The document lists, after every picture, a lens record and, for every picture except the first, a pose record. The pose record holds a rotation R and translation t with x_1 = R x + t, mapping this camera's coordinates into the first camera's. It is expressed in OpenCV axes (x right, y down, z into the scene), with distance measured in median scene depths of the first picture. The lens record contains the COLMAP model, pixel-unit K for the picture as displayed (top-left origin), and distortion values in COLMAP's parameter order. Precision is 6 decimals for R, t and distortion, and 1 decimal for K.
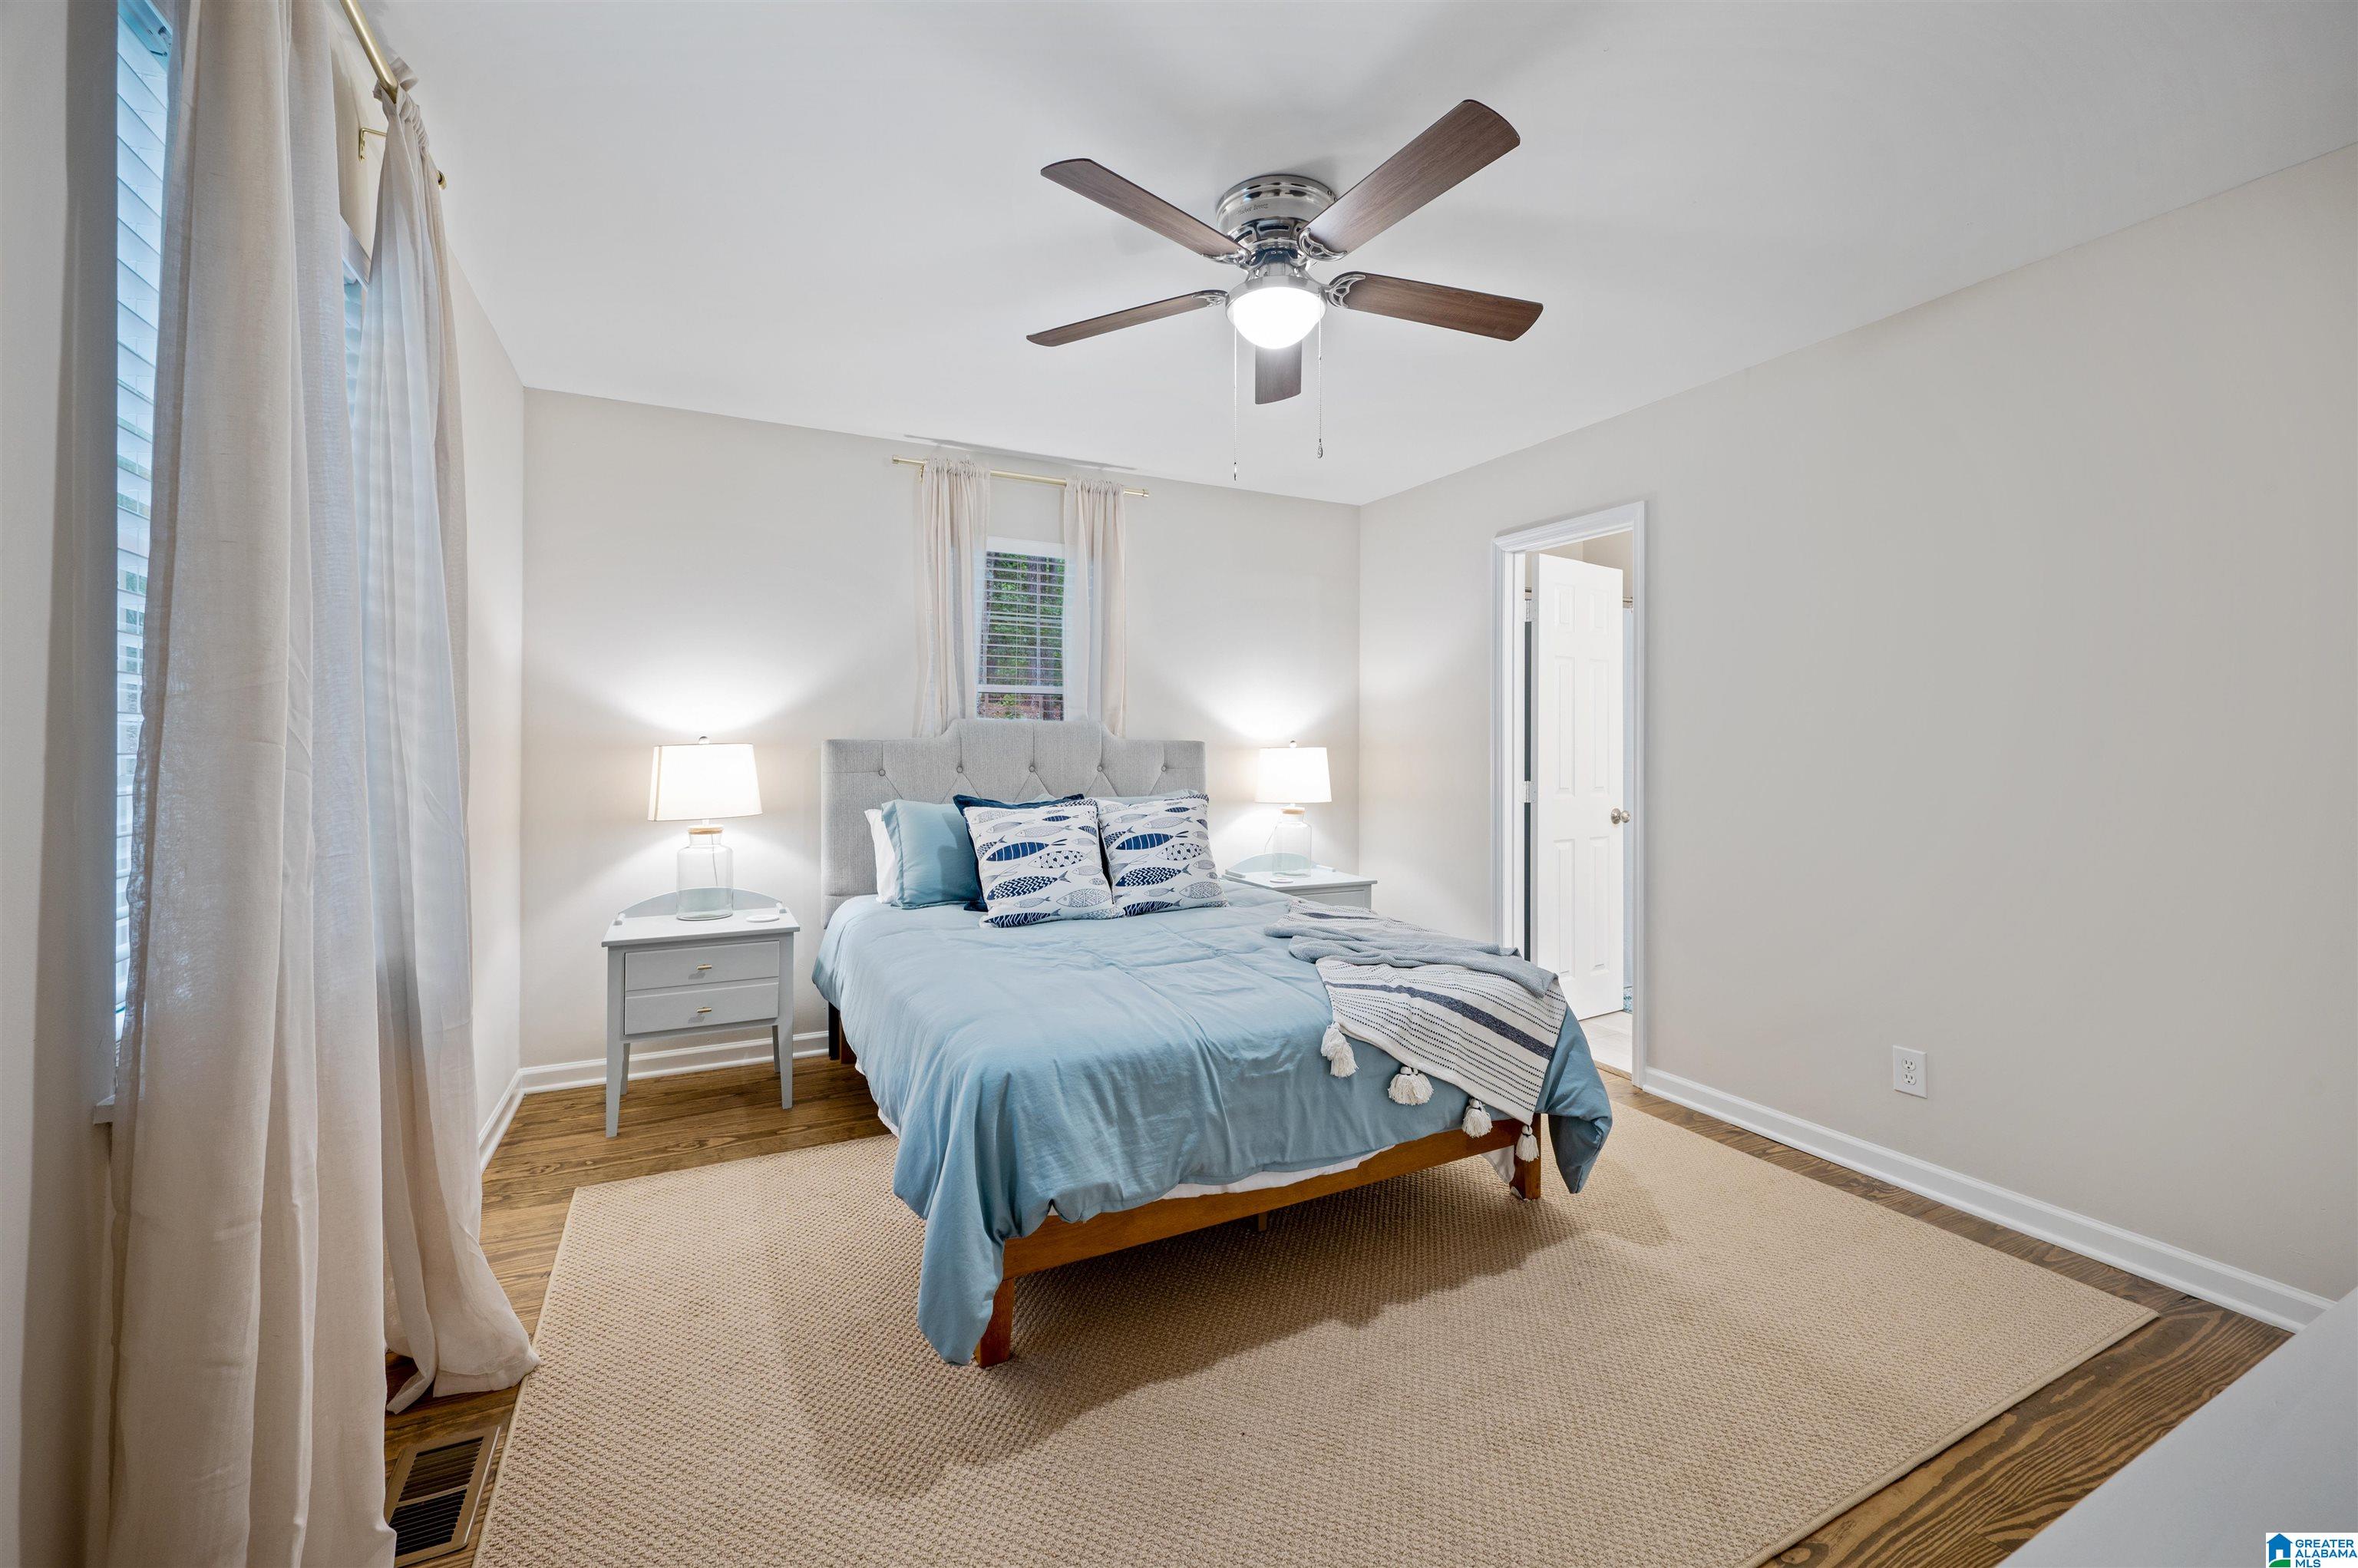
lens RADIAL K [[931.0, 0, 1188.7], [0, 931.0, 749.7], [0, 0, 1]] dist [-0.002053, -0.000139]
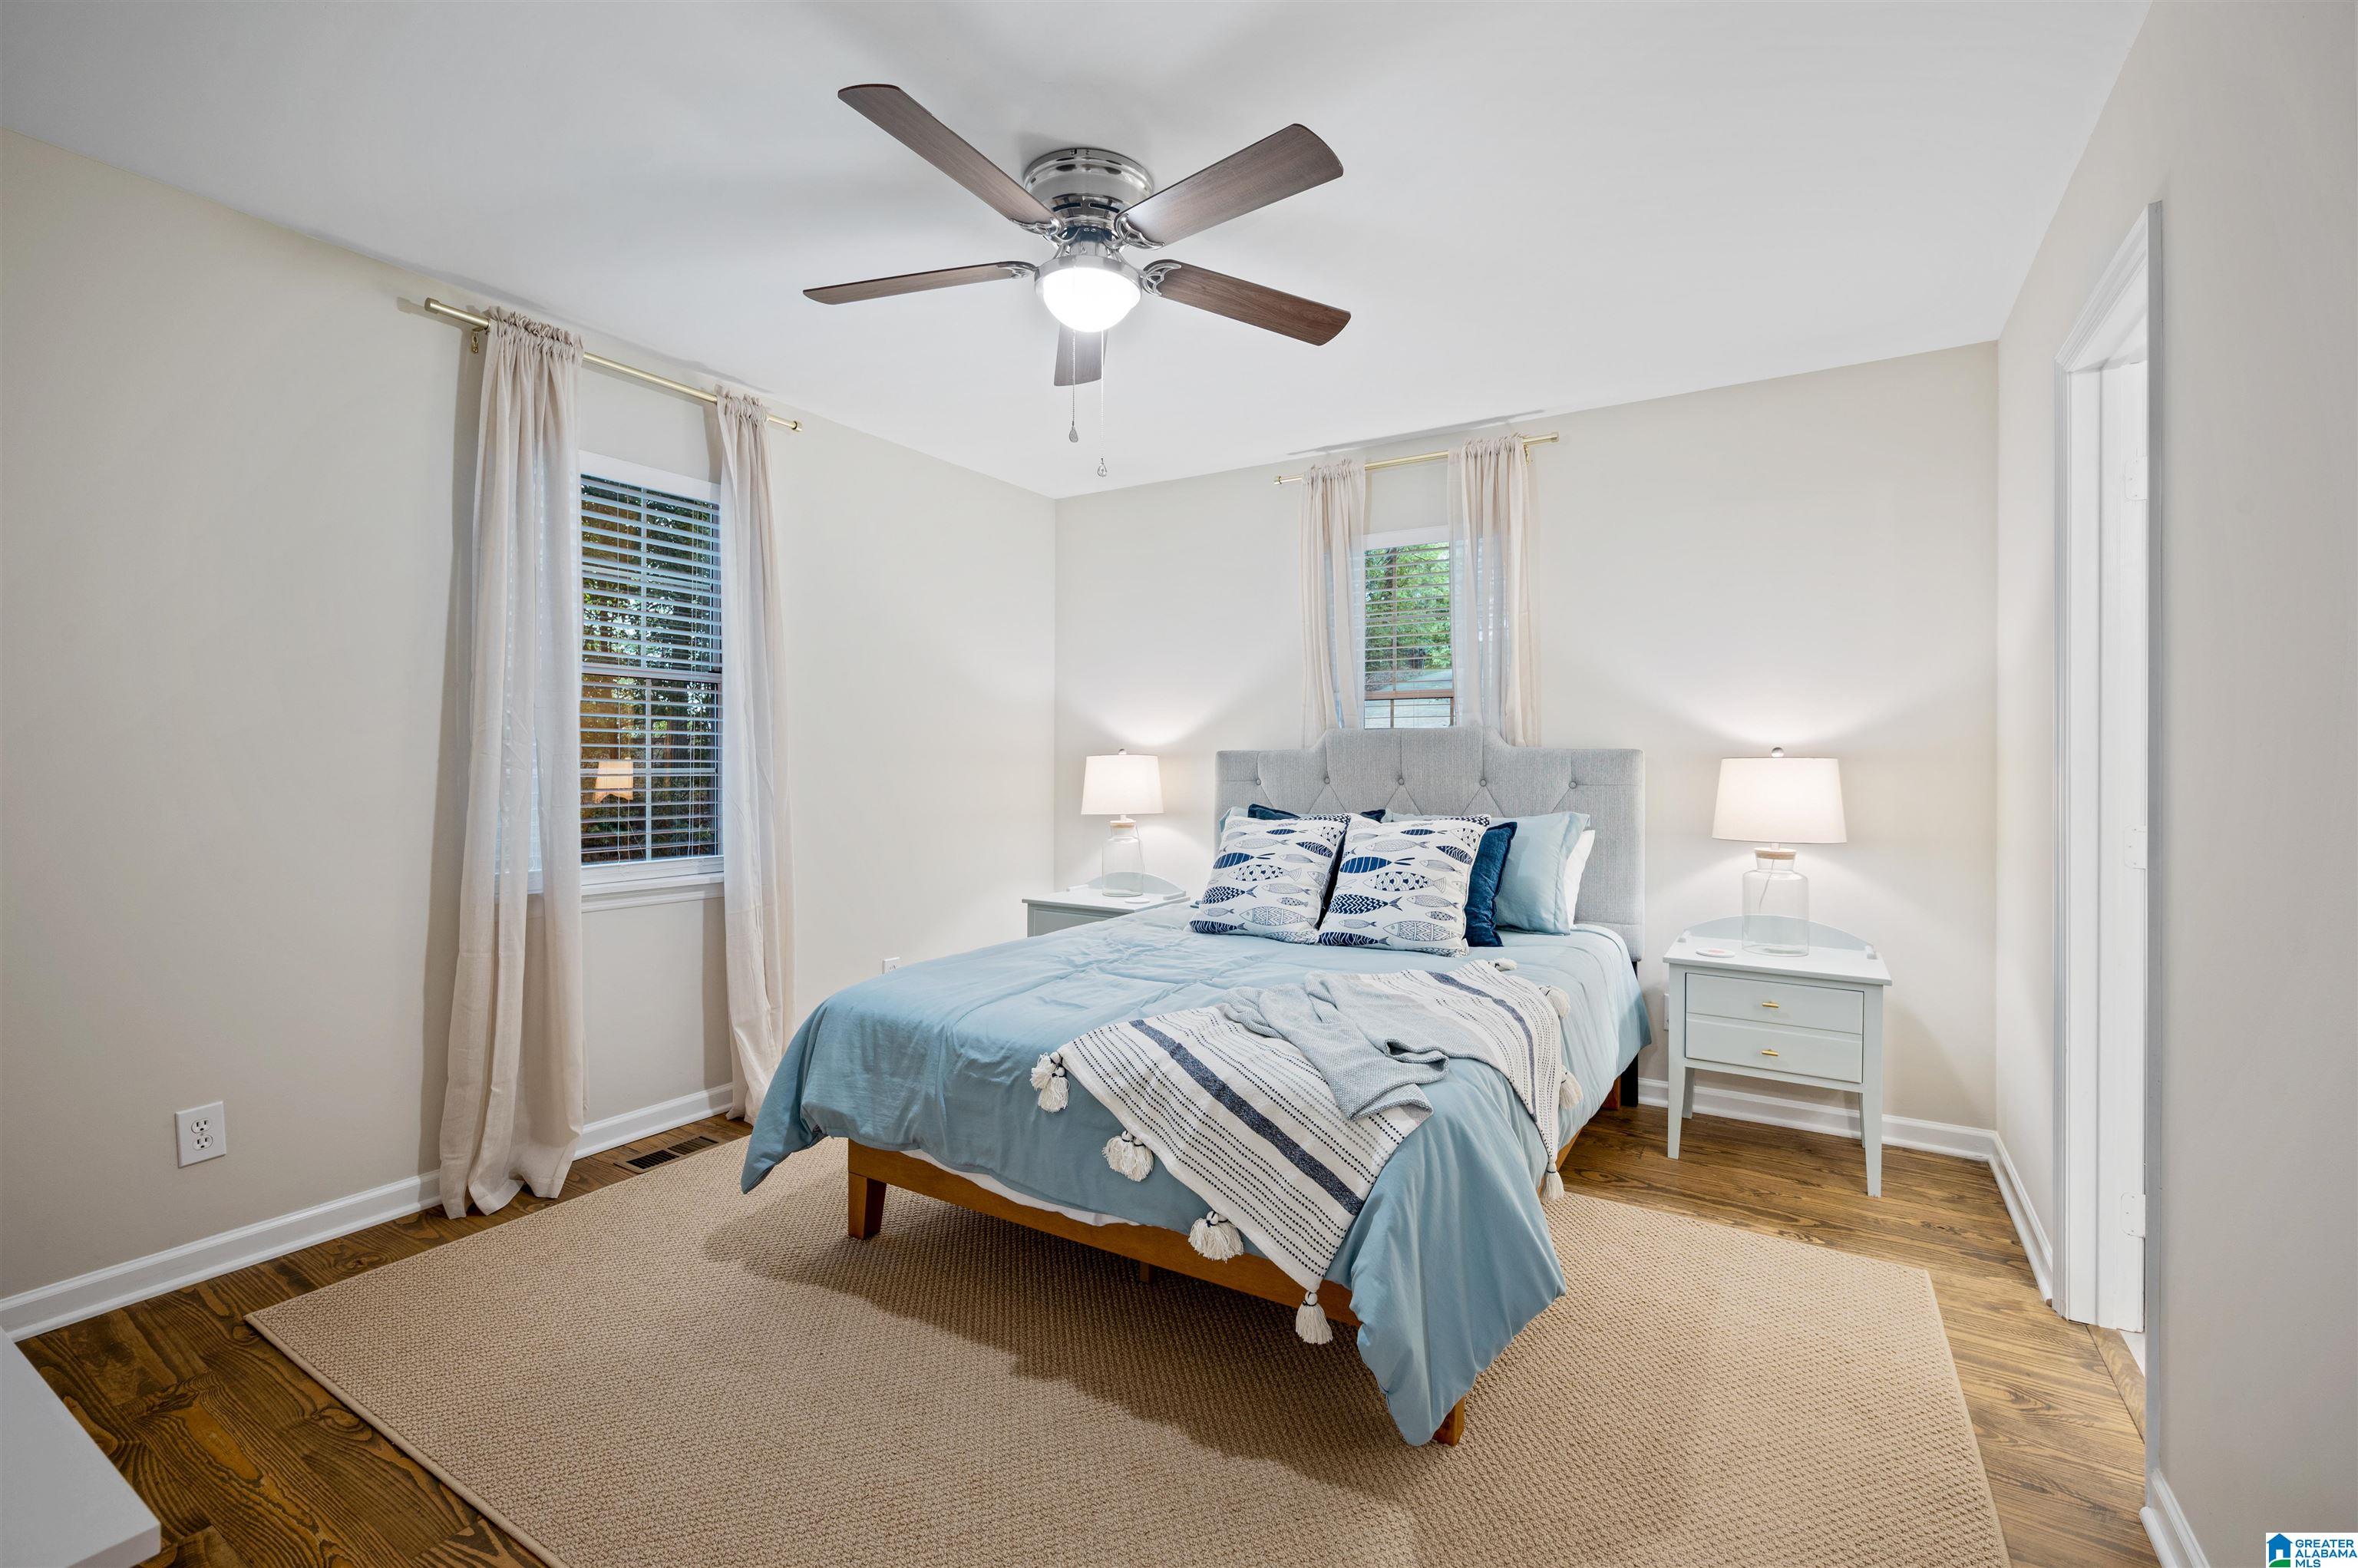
lens RADIAL K [[1012.8, 0, 1188.6], [0, 1012.8, 764.2], [0, 0, 1]] dist [0.004659, 0.000234]
pose [[0.530311, 0.003607, -0.847795, 0.682885], [-0.002379, 0.999993, 0.002766, 0.001901], [0.847800, 0.000550, 0.530316, 0.363172]]
